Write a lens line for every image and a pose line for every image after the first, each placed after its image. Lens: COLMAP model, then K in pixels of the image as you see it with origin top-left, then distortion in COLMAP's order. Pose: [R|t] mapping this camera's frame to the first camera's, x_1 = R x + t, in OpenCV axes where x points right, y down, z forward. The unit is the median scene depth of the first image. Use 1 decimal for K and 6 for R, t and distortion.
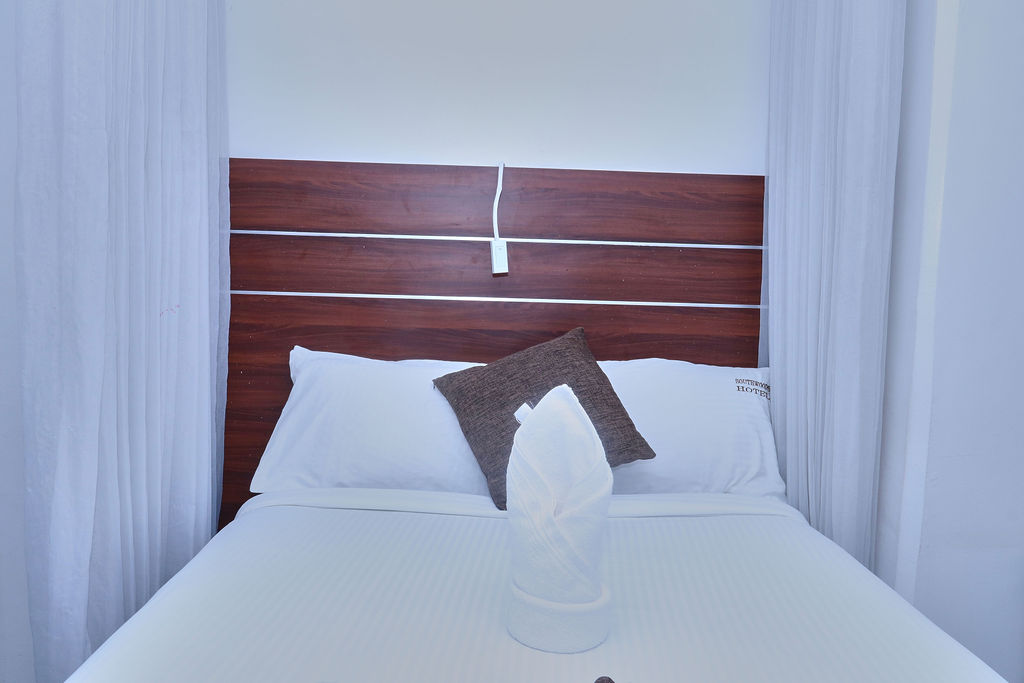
lens RADIAL K [[804.5, 0, 514.6], [0, 804.5, 344.9], [0, 0, 1]] dist [-0.042348, 0.011154]
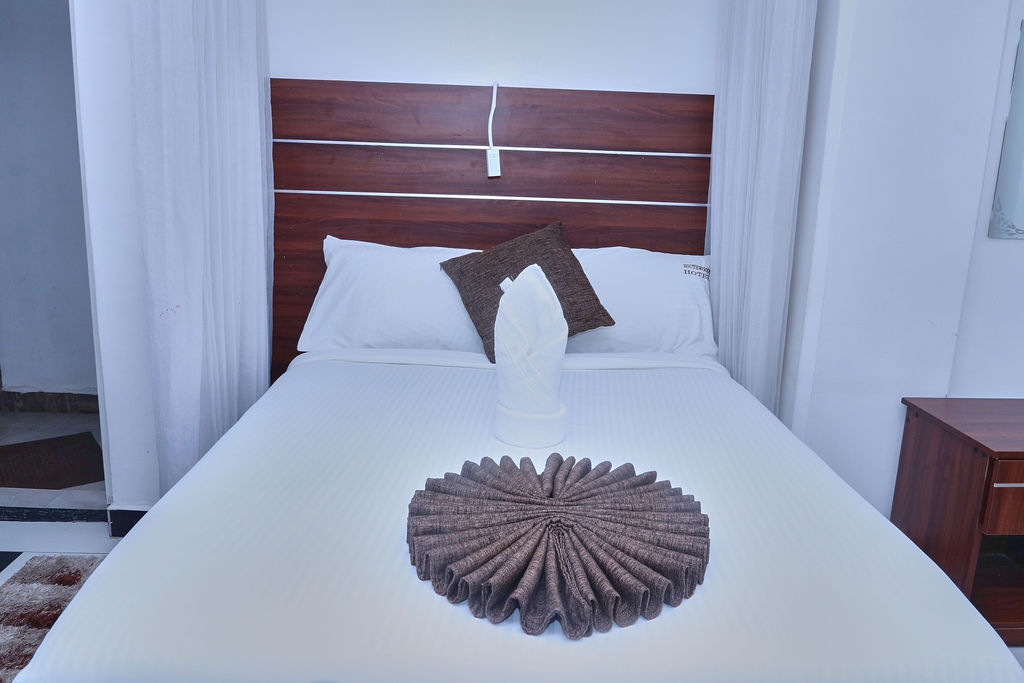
lens RADIAL K [[804.5, 0, 514.6], [0, 804.5, 344.9], [0, 0, 1]] dist [-0.042348, 0.011154]
pose [[0.999979, 0.005845, -0.002730, 0.018011], [-0.005424, 0.990897, 0.134510, 0.000681], [0.003491, -0.134492, 0.990909, -0.244770]]
